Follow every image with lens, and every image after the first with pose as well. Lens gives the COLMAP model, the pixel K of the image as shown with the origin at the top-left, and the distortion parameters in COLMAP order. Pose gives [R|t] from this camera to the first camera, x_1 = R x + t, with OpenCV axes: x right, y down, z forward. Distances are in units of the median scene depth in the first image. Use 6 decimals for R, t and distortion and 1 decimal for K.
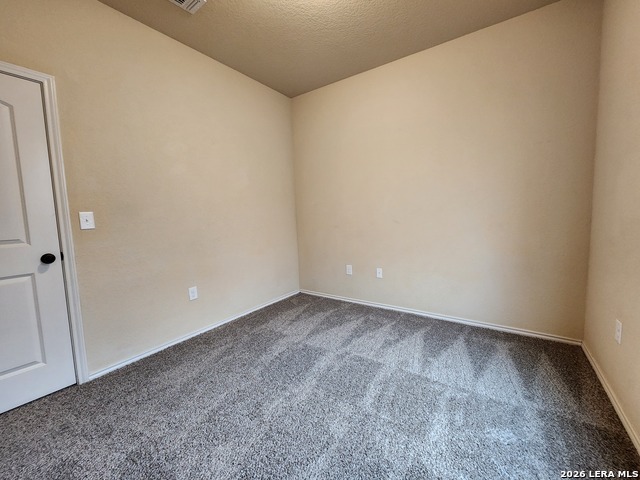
lens RADIAL K [[256.9, 0, 322.6], [0, 256.9, 233.0], [0, 0, 1]] dist [0.001128, -0.003136]
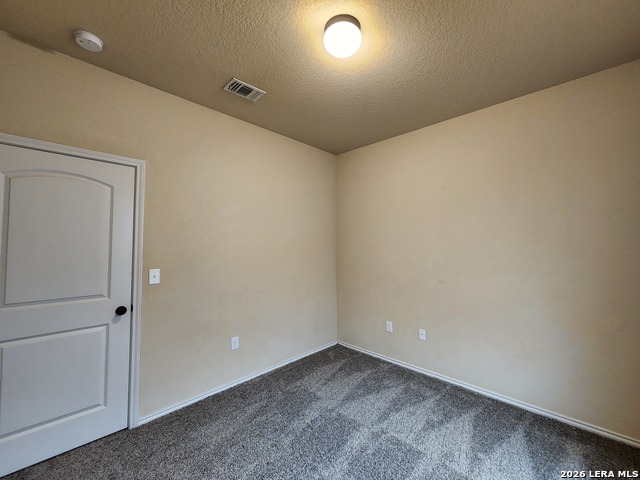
lens RADIAL K [[256.9, 0, 322.6], [0, 256.9, 233.0], [0, 0, 1]] dist [0.001128, -0.003136]
pose [[0.985444, 0.026041, -0.167996, 0.015860], [-0.046857, 0.991526, -0.121163, -0.113631], [0.163417, 0.127271, 0.978313, -0.029829]]
